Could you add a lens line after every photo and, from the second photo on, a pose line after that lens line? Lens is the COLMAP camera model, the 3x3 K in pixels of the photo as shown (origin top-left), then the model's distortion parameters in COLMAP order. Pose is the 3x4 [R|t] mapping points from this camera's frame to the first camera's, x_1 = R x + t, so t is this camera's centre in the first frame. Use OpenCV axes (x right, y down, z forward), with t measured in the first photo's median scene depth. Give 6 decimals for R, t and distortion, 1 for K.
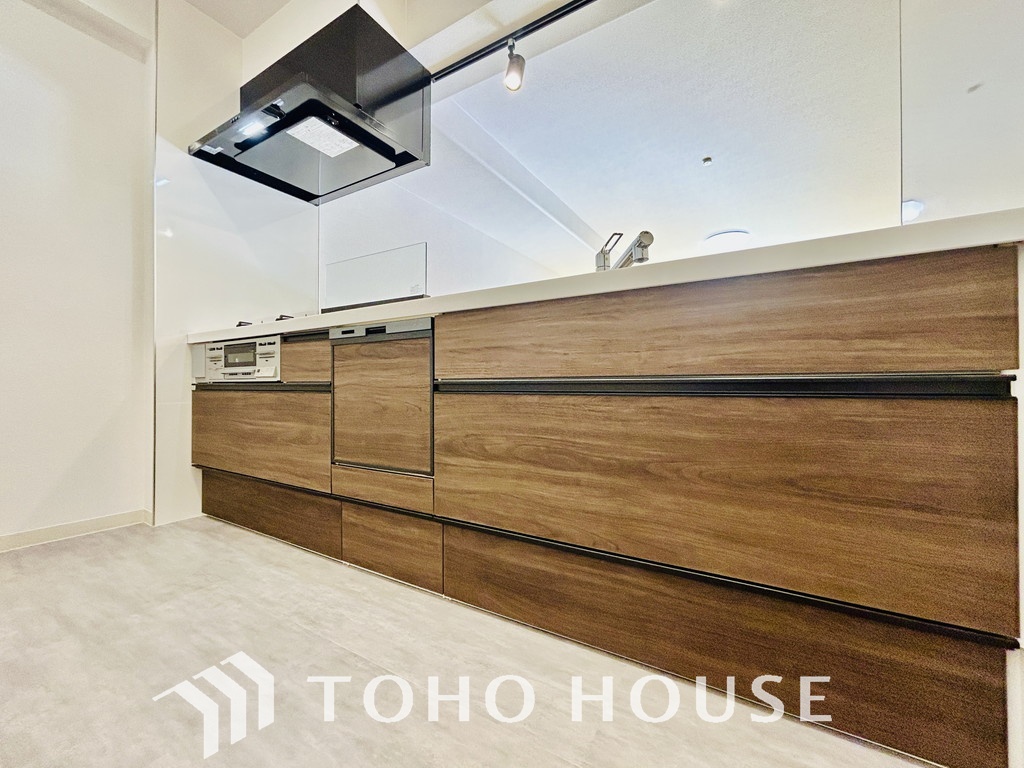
lens RADIAL K [[416.3, 0, 514.1], [0, 416.3, 382.5], [0, 0, 1]] dist [-0.000981, 0.001886]
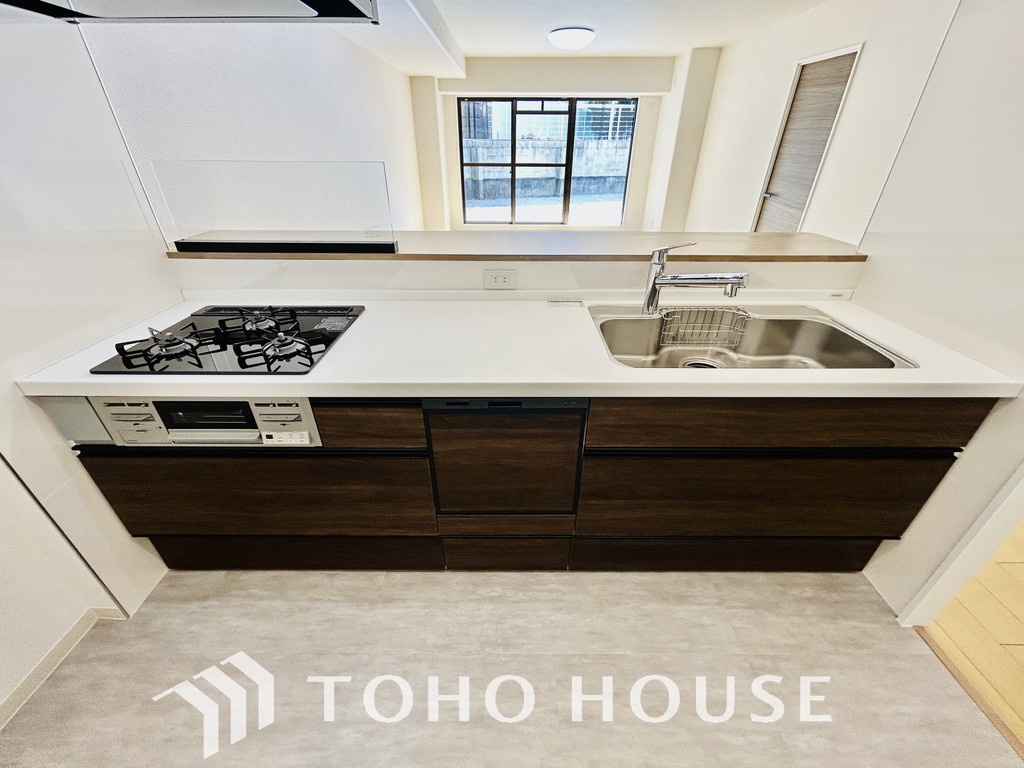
lens RADIAL K [[416.3, 0, 510.0], [0, 416.3, 382.1], [0, 0, 1]] dist [-0.000981, 0.001886]
pose [[0.854461, -0.256957, 0.451520, -0.649864], [-0.009625, 0.861137, 0.508281, -0.561224], [-0.519427, -0.438652, 0.733335, 0.340140]]
